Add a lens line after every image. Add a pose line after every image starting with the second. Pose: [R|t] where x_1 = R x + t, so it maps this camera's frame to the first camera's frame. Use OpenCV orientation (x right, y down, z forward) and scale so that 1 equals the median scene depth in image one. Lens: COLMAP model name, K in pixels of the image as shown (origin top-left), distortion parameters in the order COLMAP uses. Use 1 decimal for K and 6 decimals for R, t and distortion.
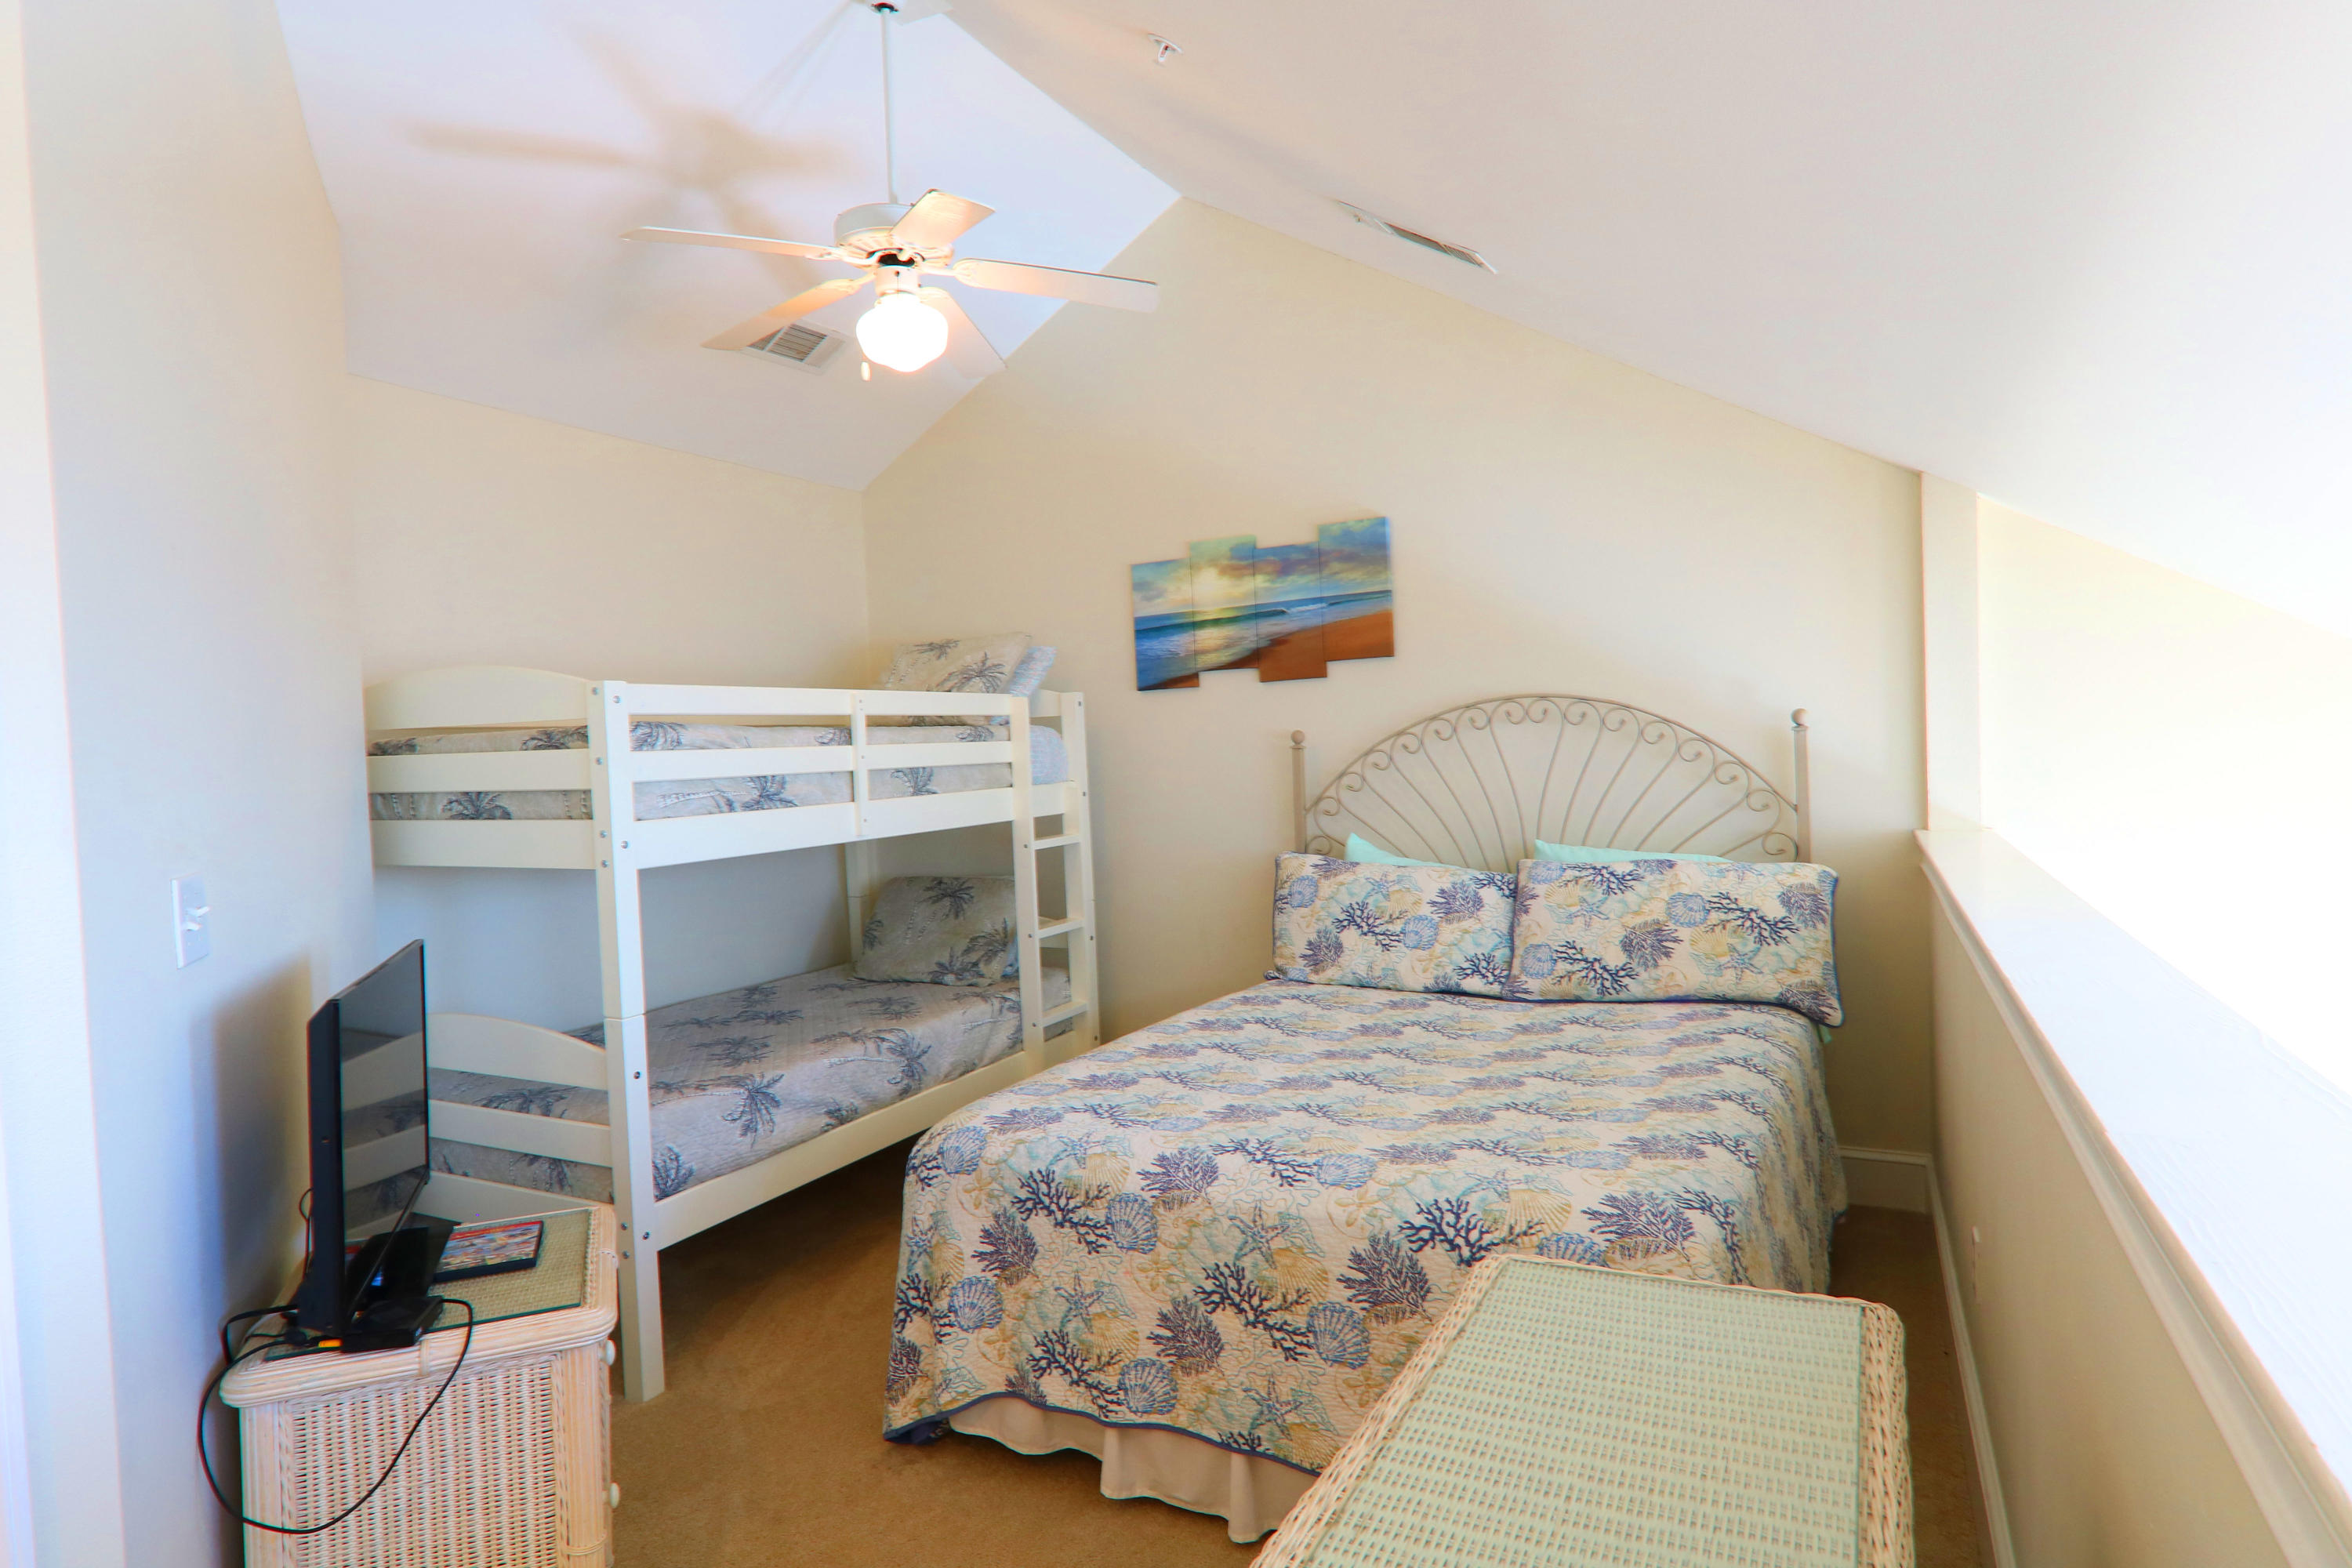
lens RADIAL K [[1310.6, 0, 1172.1], [0, 1310.6, 791.1], [0, 0, 1]] dist [0.006473, -0.001636]
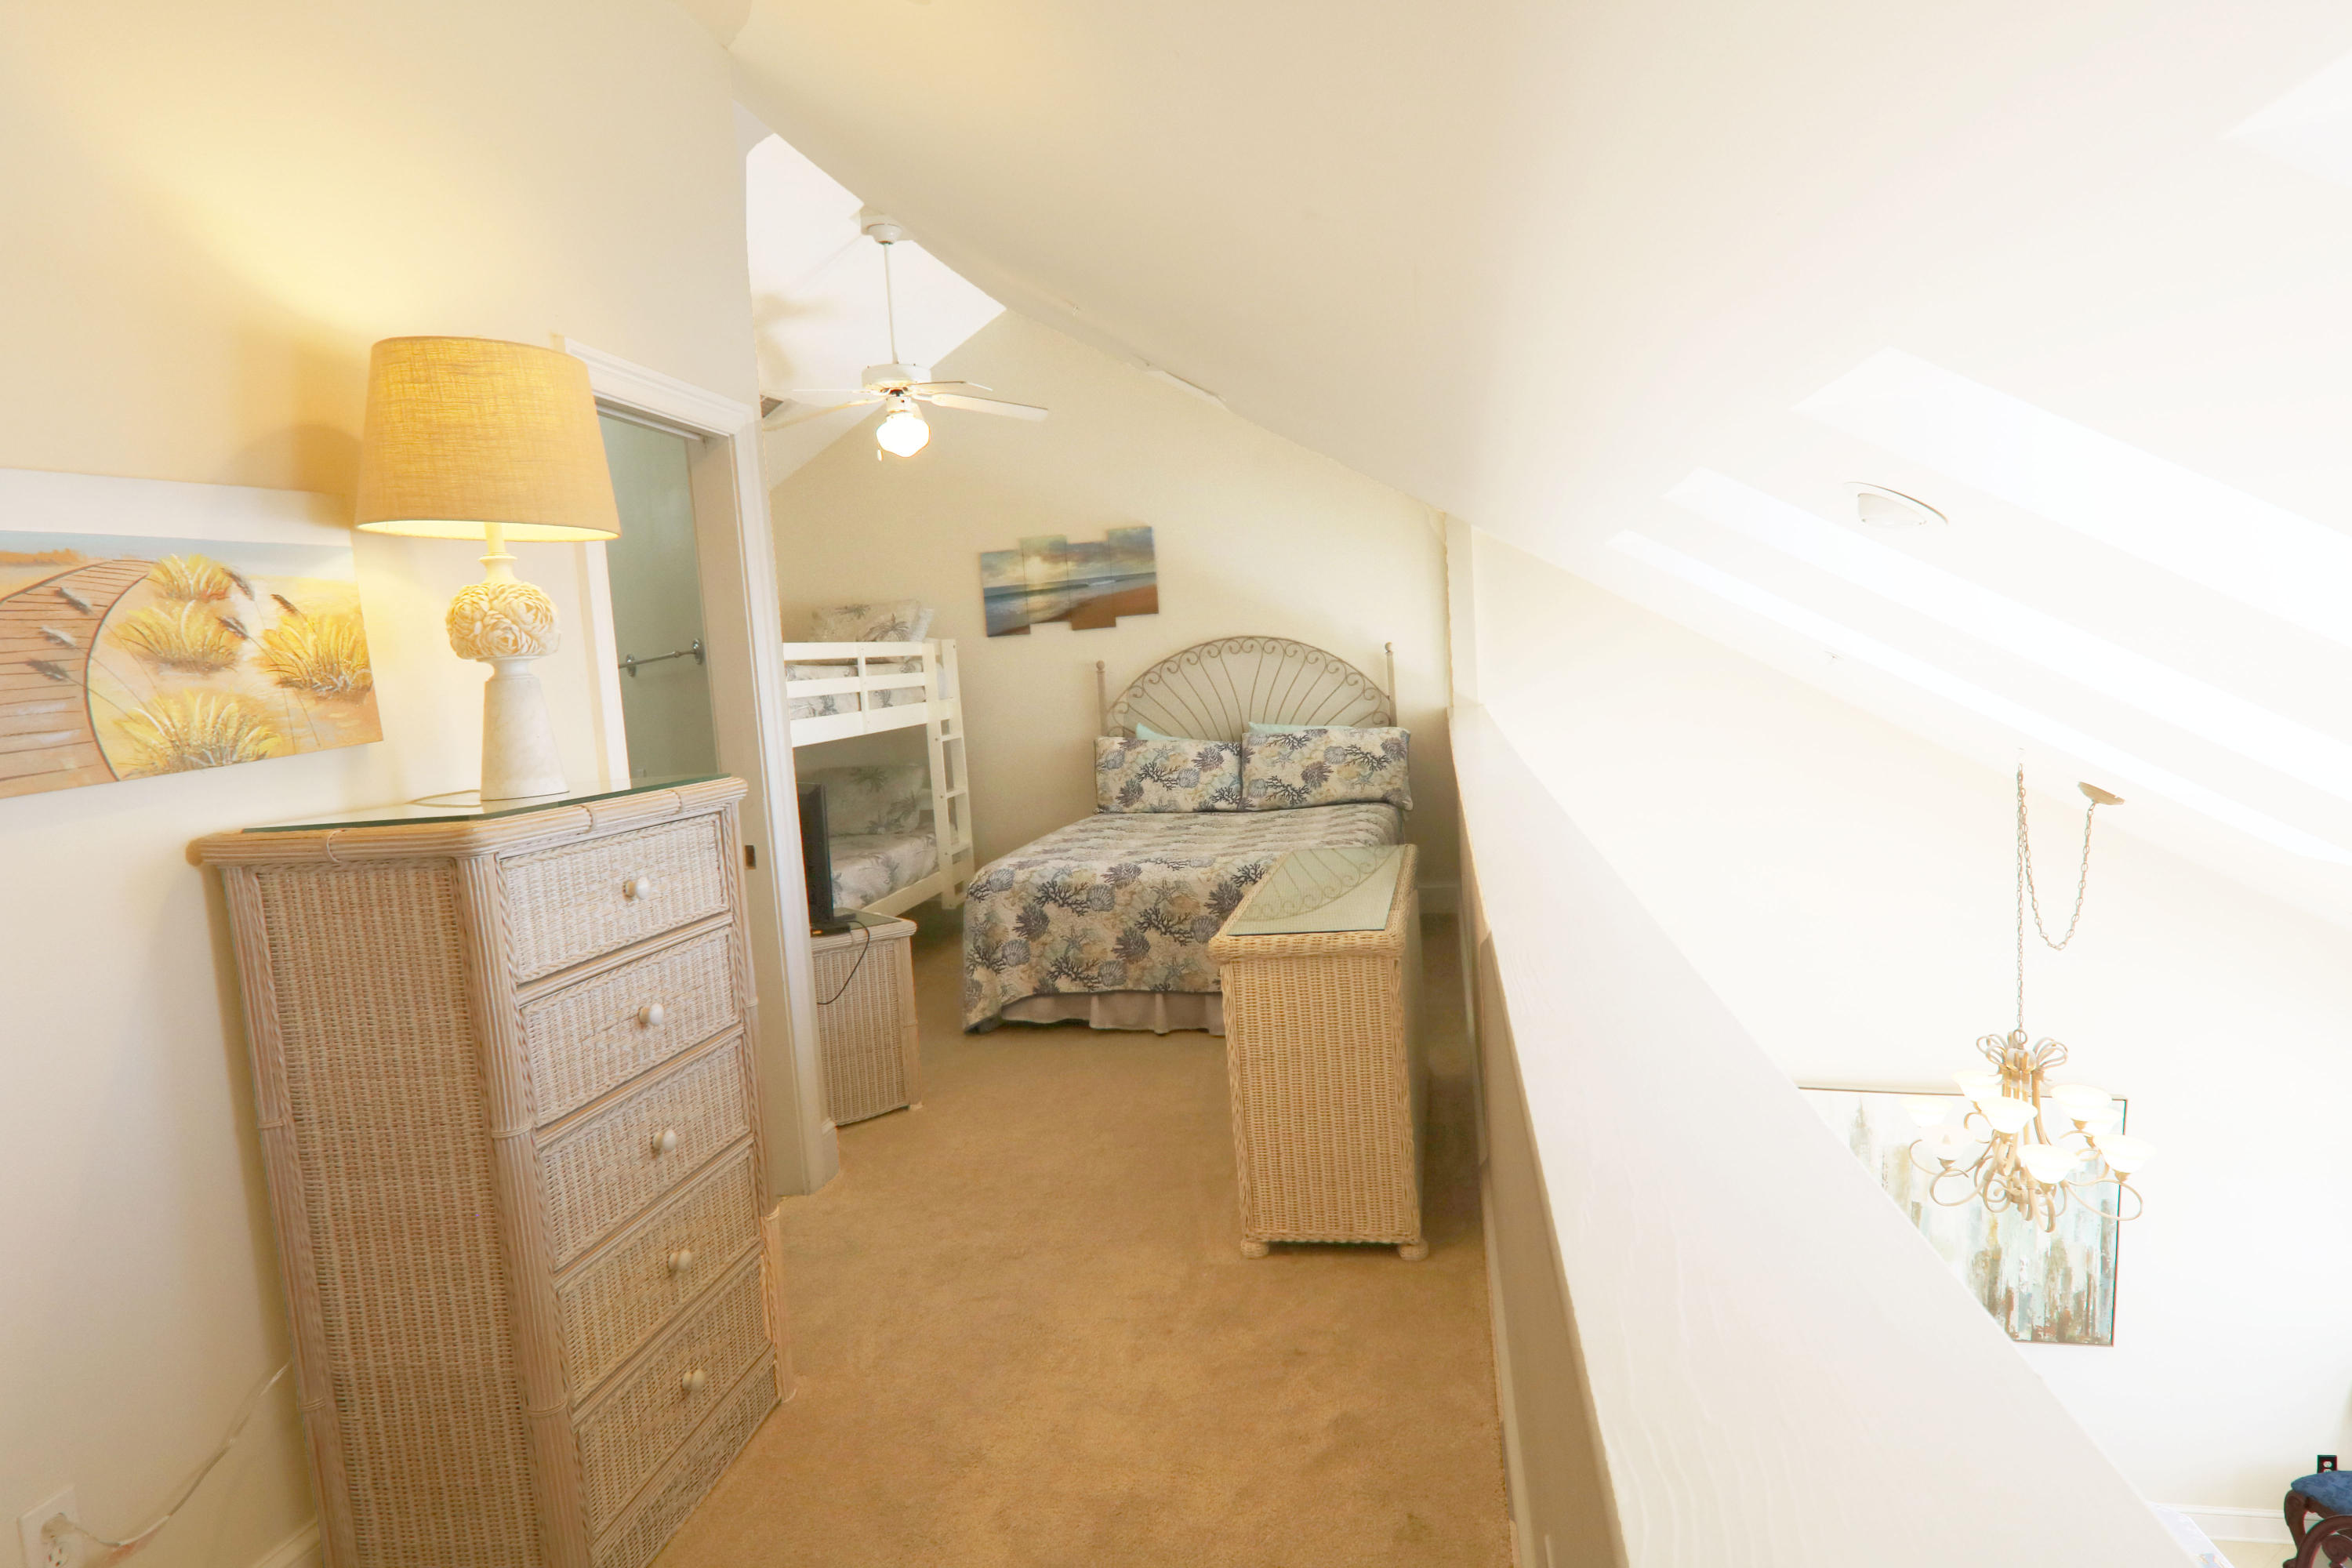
lens RADIAL K [[1310.6, 0, 1178.9], [0, 1310.6, 784.7], [0, 0, 1]] dist [0.006473, -0.001636]
pose [[0.960626, -0.049330, 0.273429, -0.306844], [0.035914, 0.997902, 0.053859, 0.025662], [-0.275512, -0.041919, 0.960383, -0.671733]]
